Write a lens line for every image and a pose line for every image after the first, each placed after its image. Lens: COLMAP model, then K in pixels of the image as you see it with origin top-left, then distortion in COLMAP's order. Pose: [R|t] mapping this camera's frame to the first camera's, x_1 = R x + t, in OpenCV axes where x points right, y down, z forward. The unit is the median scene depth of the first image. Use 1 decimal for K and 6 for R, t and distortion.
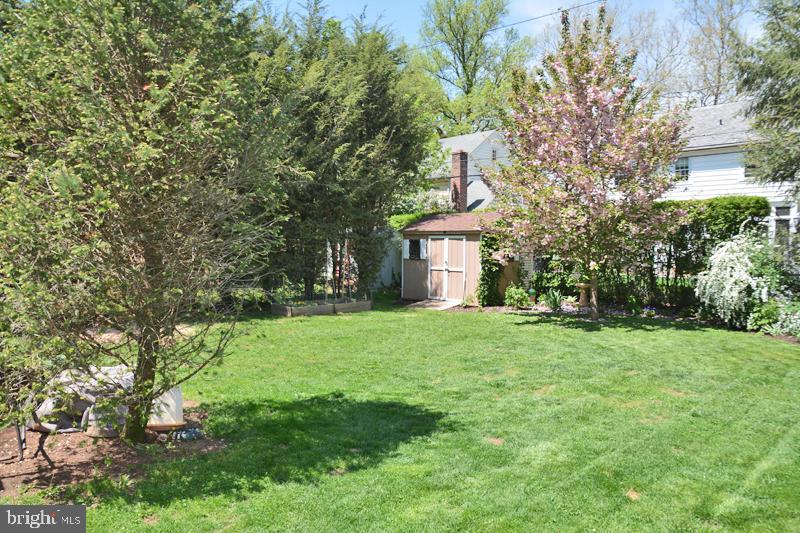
lens RADIAL K [[571.5, 0, 390.9], [0, 571.5, 285.0], [0, 0, 1]] dist [-0.132108, 0.086053]
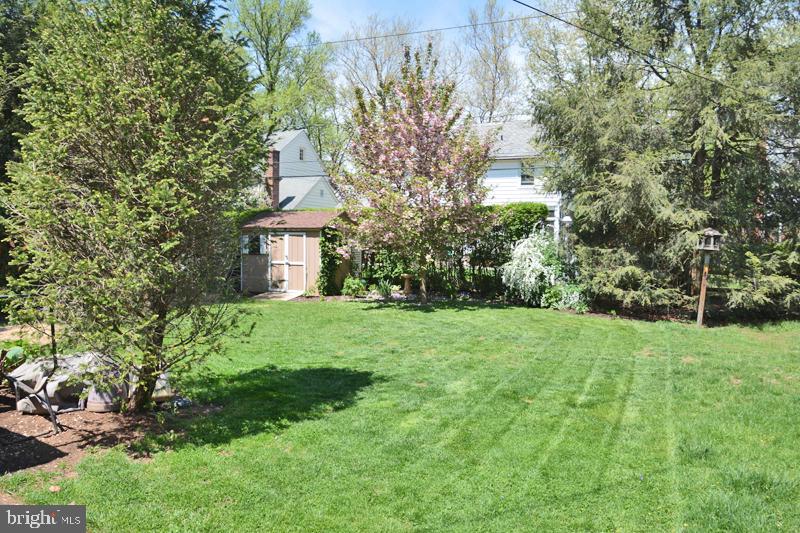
lens RADIAL K [[568.7, 0, 399.8], [0, 568.7, 284.7], [0, 0, 1]] dist [-0.113628, 0.062048]
pose [[0.925587, -0.022468, 0.377866, -0.147050], [0.019062, 0.999737, 0.012751, 0.004873], [-0.378053, -0.004599, 0.925772, -0.103445]]
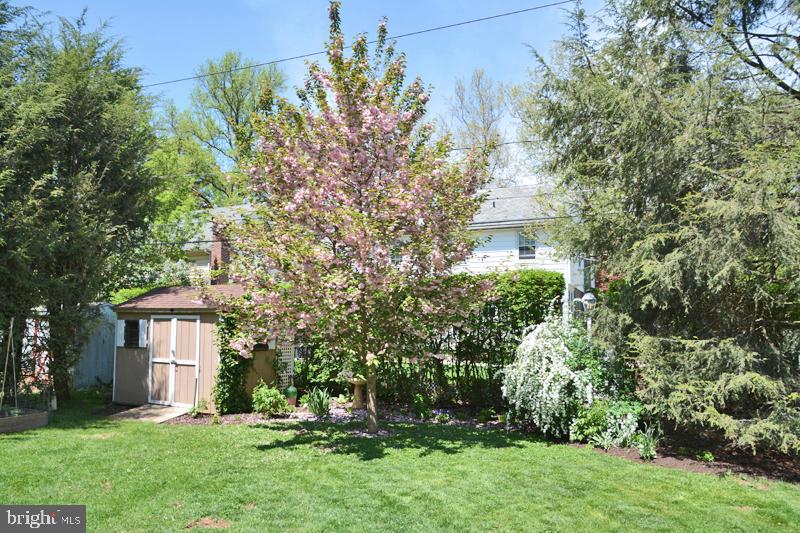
lens RADIAL K [[568.7, 0, 399.8], [0, 568.7, 284.7], [0, 0, 1]] dist [-0.113628, 0.062048]
pose [[0.921046, 0.036593, 0.387731, 0.109971], [0.021079, 0.989433, -0.143452, -0.022161], [-0.388883, 0.140299, 0.910542, 0.312368]]
